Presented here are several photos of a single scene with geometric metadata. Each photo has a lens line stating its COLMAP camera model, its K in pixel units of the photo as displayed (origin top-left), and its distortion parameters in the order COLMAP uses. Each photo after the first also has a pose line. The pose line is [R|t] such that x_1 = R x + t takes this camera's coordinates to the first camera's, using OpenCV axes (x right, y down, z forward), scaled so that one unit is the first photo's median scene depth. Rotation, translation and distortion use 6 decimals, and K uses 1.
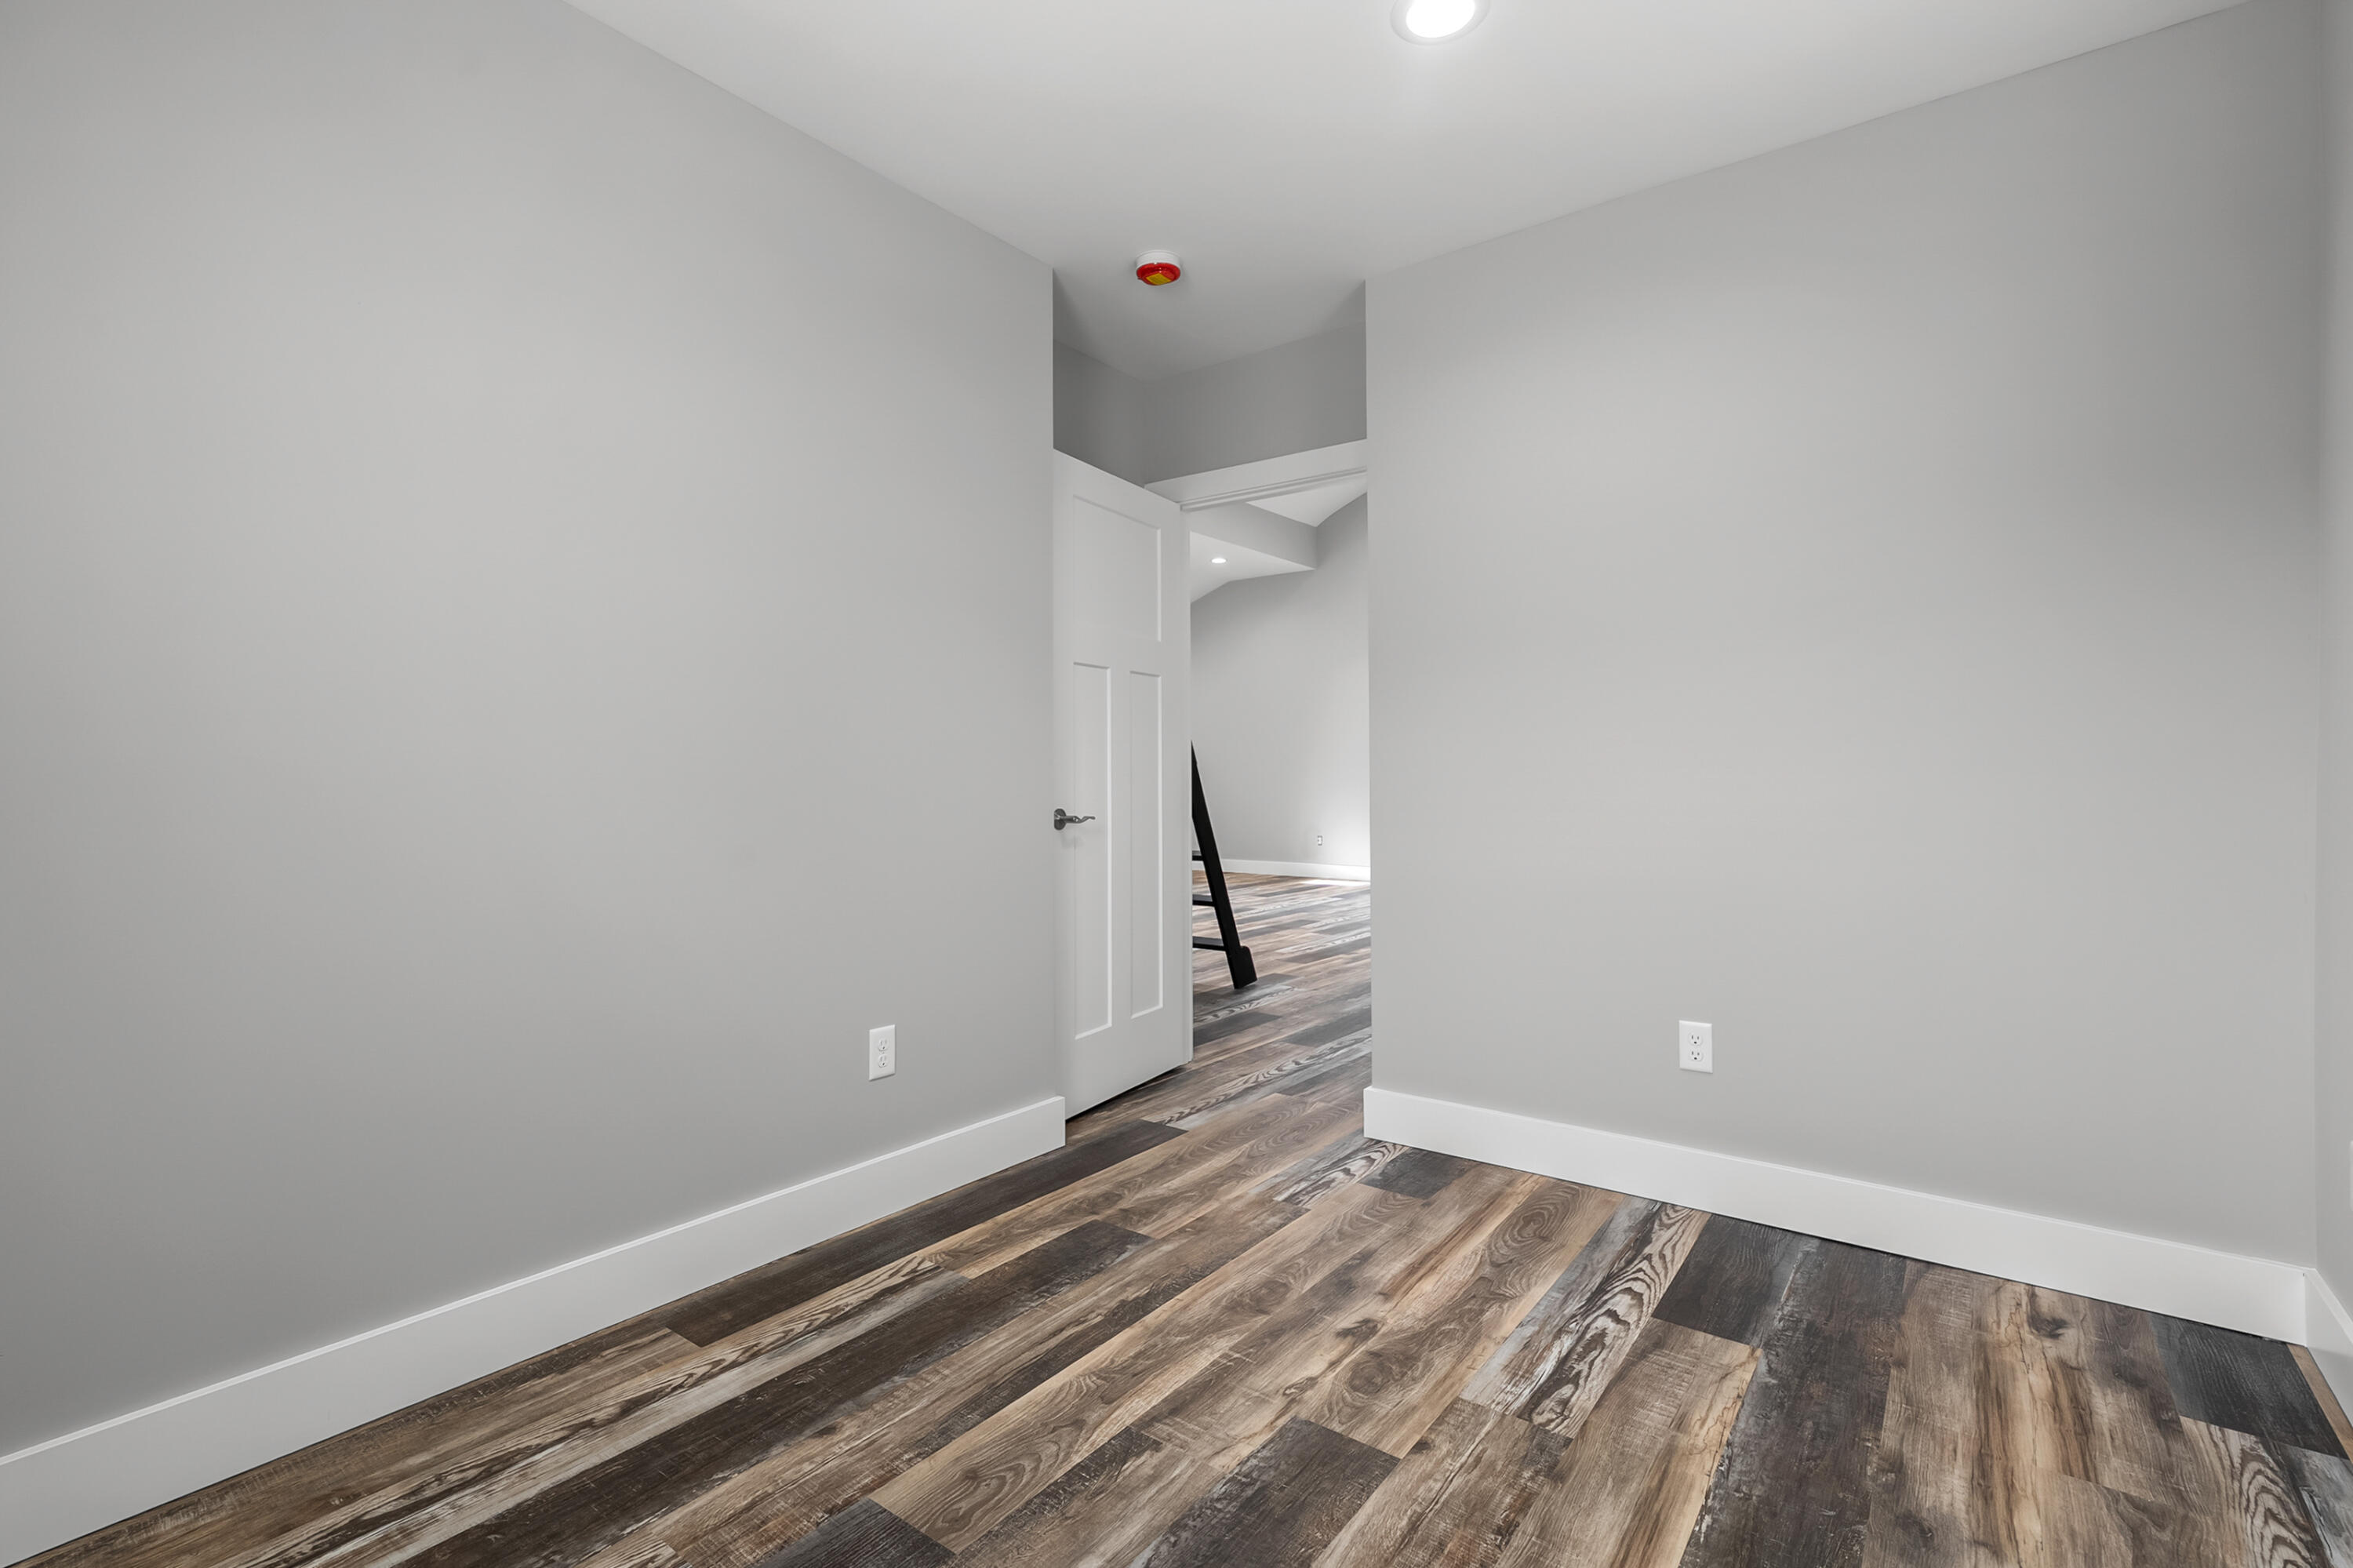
lens RADIAL K [[1061.0, 0, 1178.3], [0, 1061.0, 782.6], [0, 0, 1]] dist [-0.004664, 0.001248]
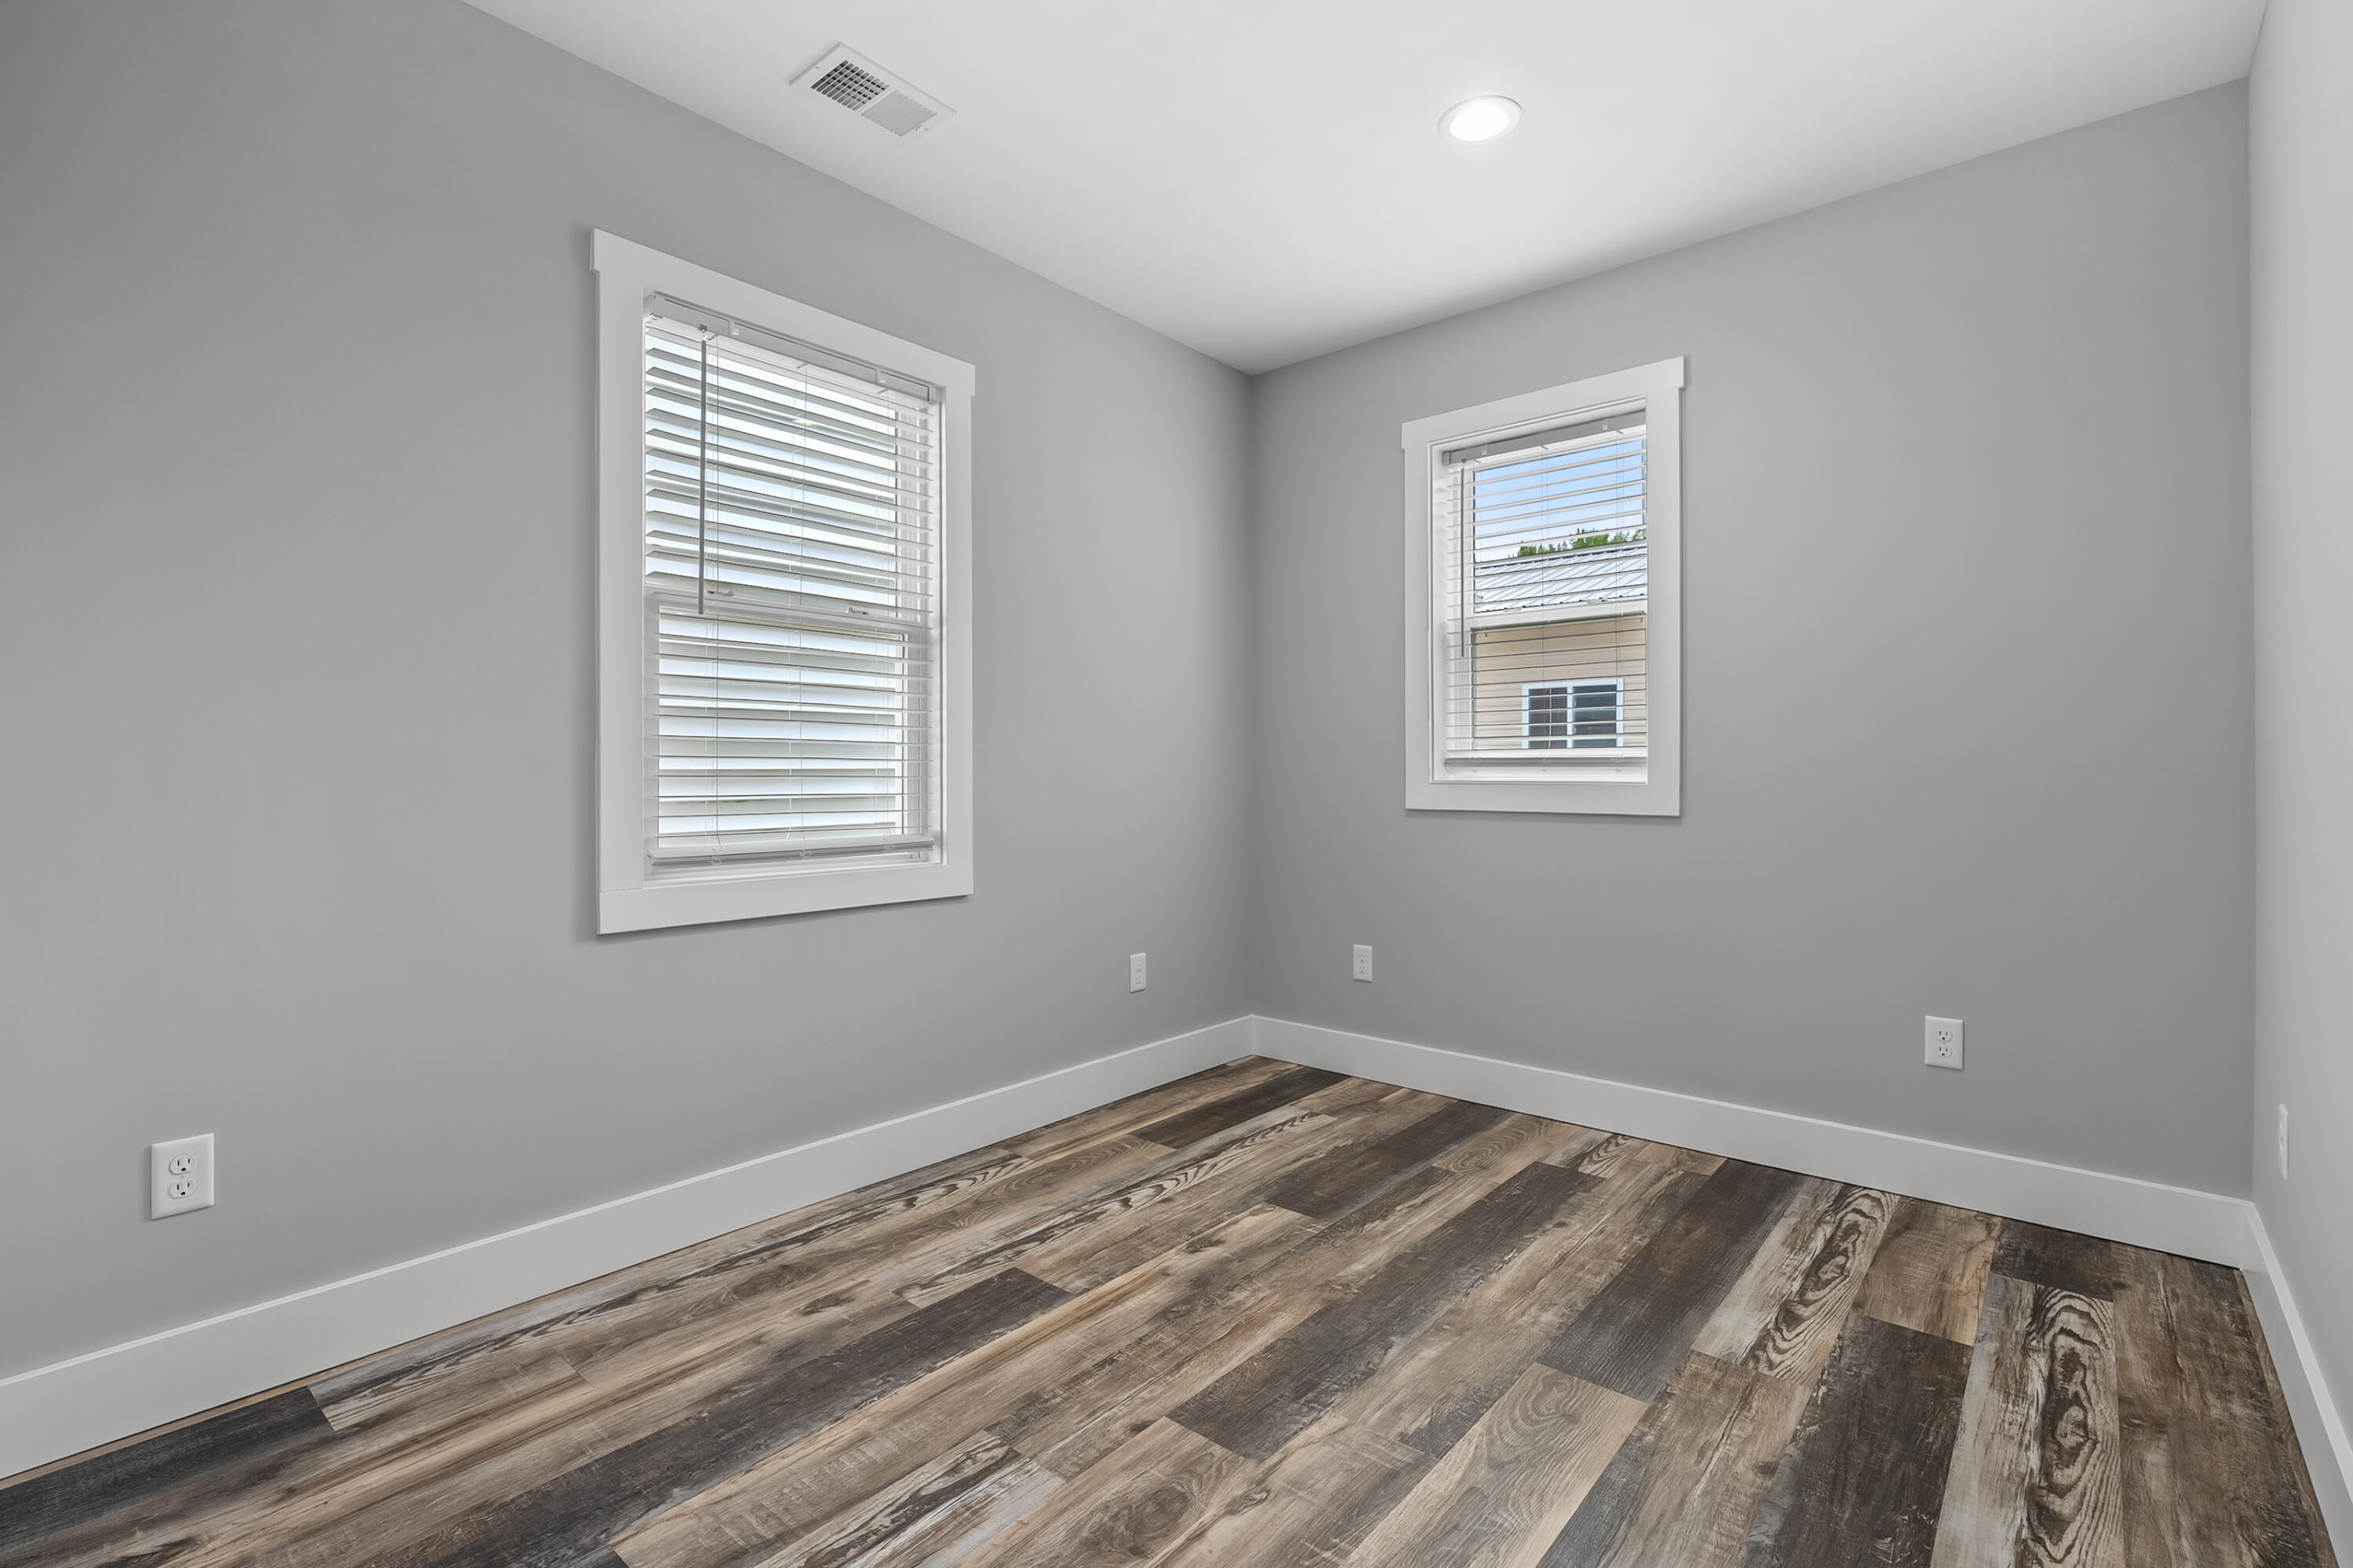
lens RADIAL K [[1061.0, 0, 1175.0], [0, 1061.0, 778.7], [0, 0, 1]] dist [-0.004664, 0.001248]
pose [[-0.998083, -0.001811, 0.061865, 0.130880], [-0.001560, 0.999990, 0.004114, 0.002134], [-0.061872, 0.004010, -0.998076, 1.960366]]
